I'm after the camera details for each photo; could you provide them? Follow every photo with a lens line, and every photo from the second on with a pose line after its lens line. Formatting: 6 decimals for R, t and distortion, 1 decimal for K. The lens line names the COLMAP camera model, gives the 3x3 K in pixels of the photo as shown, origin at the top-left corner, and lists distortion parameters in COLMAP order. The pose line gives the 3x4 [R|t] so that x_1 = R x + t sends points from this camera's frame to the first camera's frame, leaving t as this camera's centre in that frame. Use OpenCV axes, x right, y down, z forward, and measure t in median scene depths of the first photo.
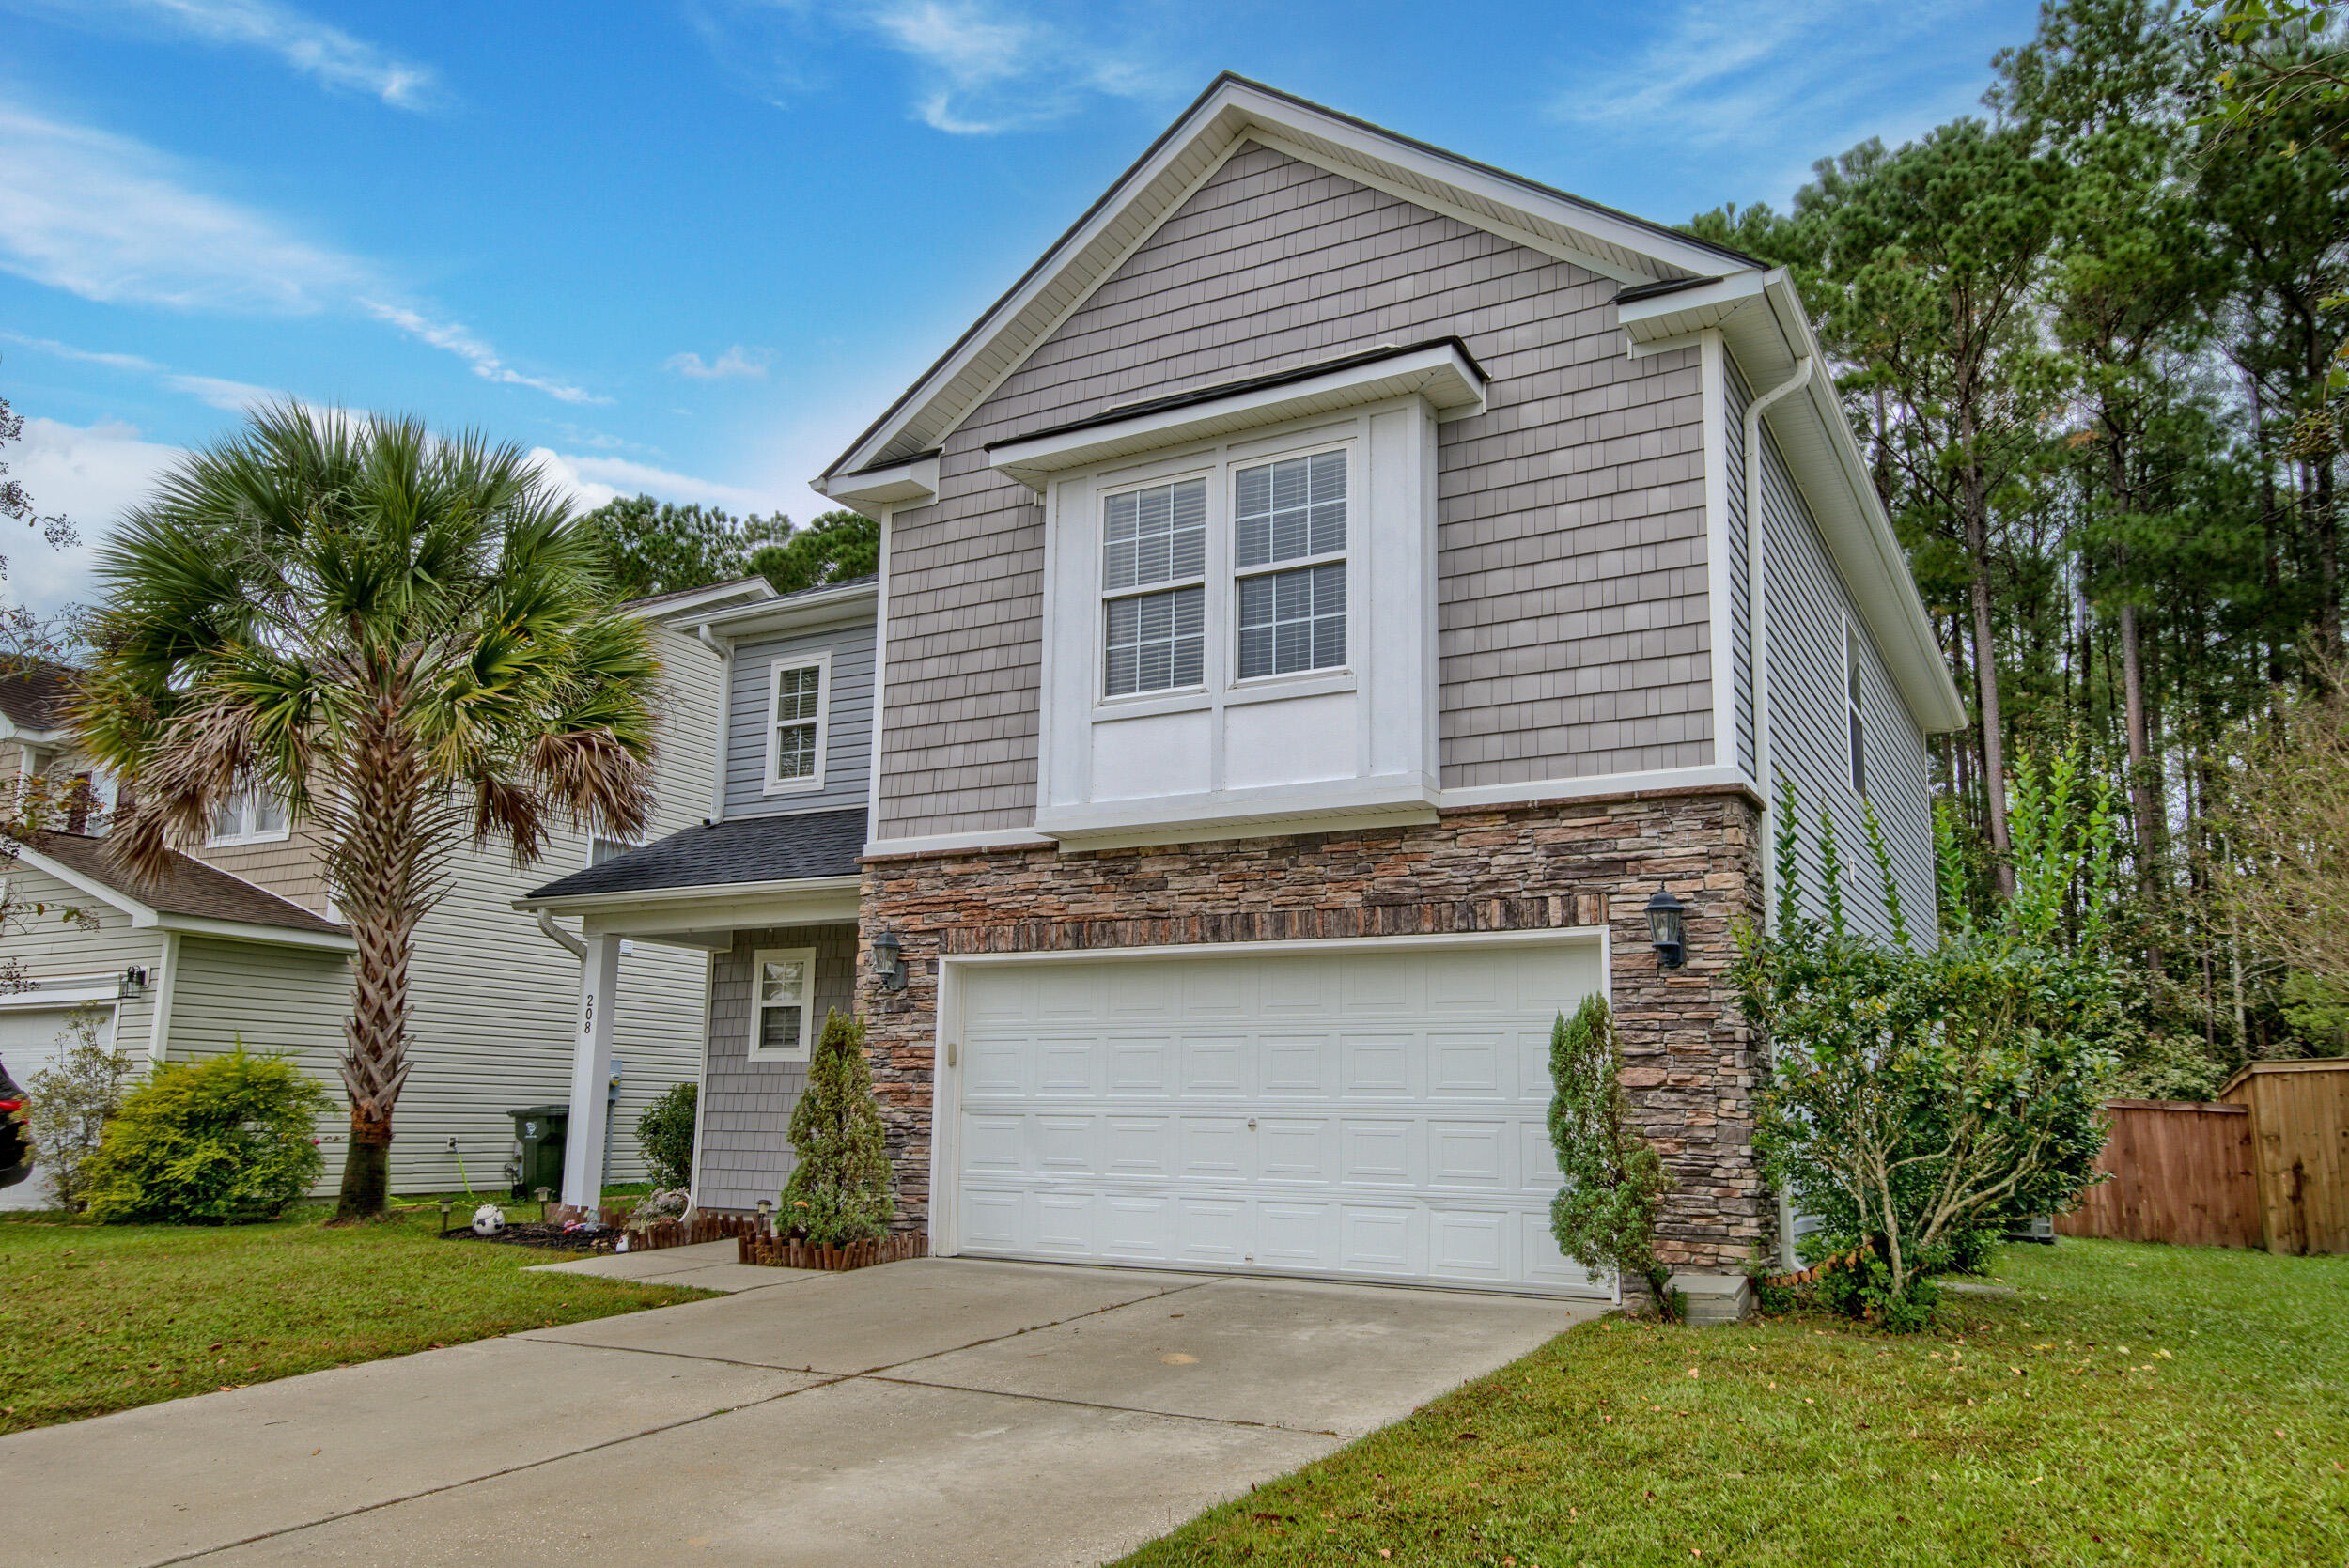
lens RADIAL K [[1780.0, 0, 1181.5], [0, 1780.0, 831.4], [0, 0, 1]] dist [0.055612, -0.000929]
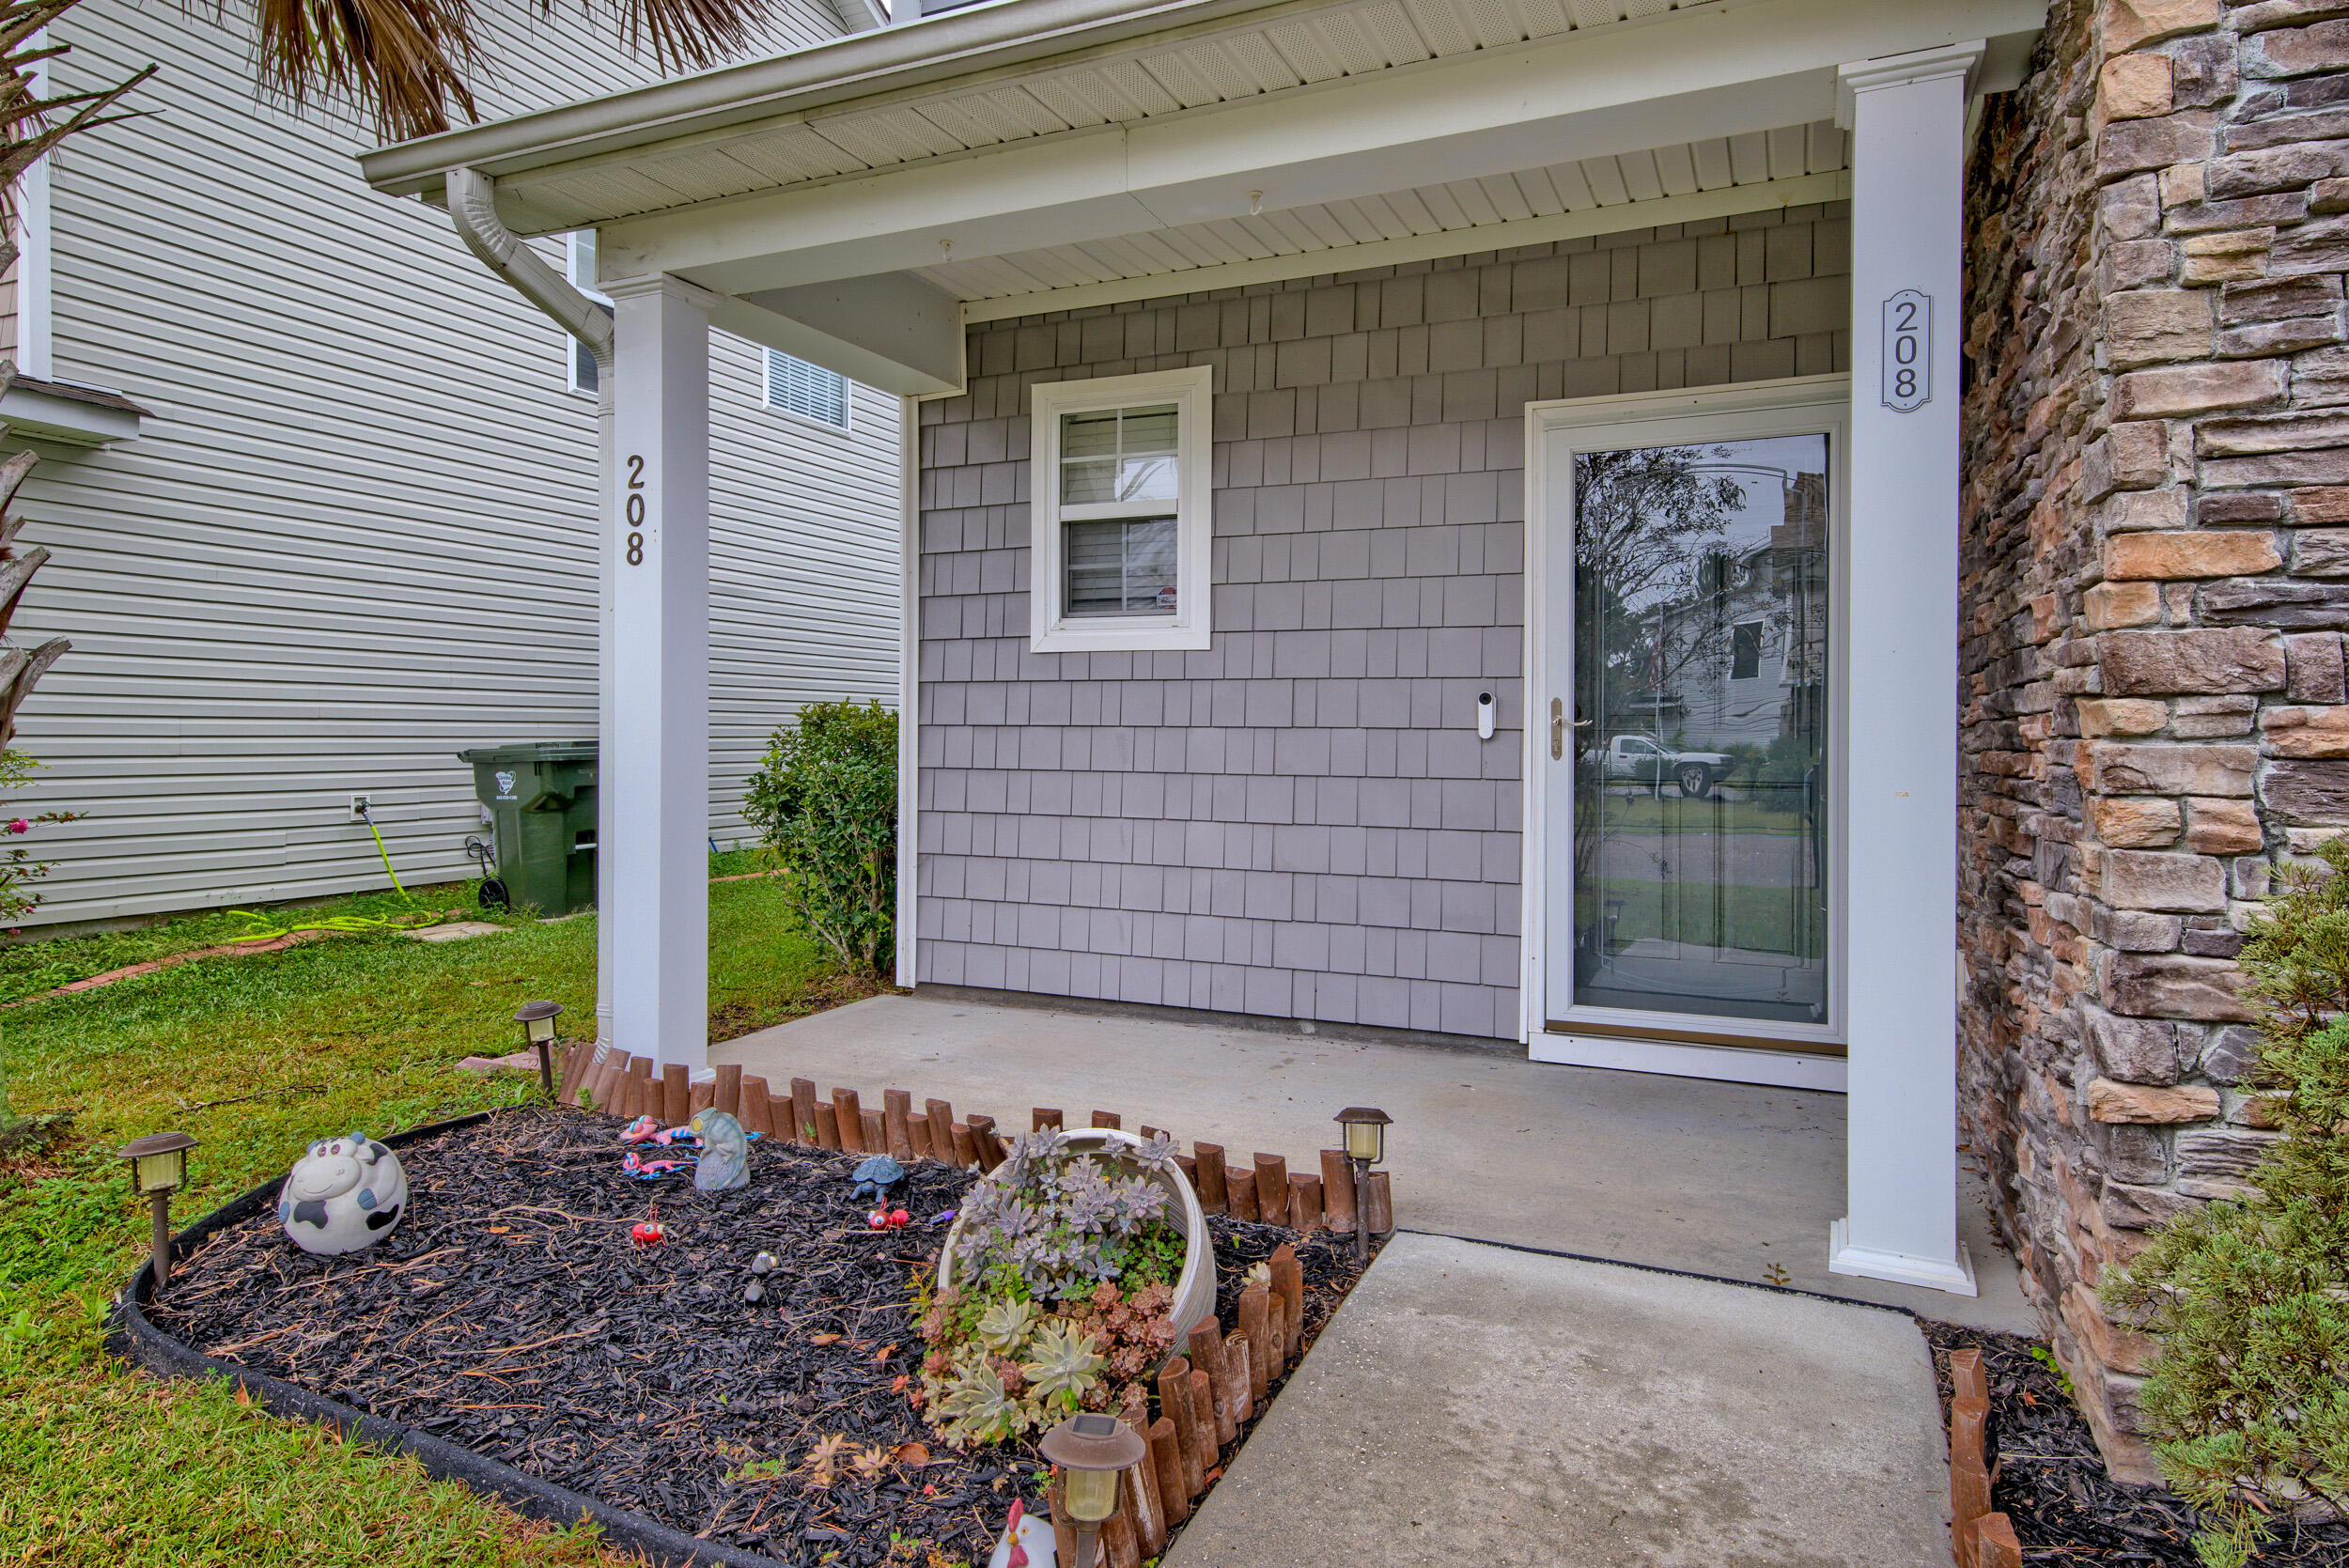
lens RADIAL K [[1314.1, 0, 1211.3], [0, 1314.1, 733.5], [0, 0, 1]] dist [0.031828, 0.000425]
pose [[0.990368, -0.013195, 0.137831, -0.243678], [-0.010474, 0.985458, 0.169596, 0.094857], [-0.138064, -0.169406, 0.975828, 0.689299]]
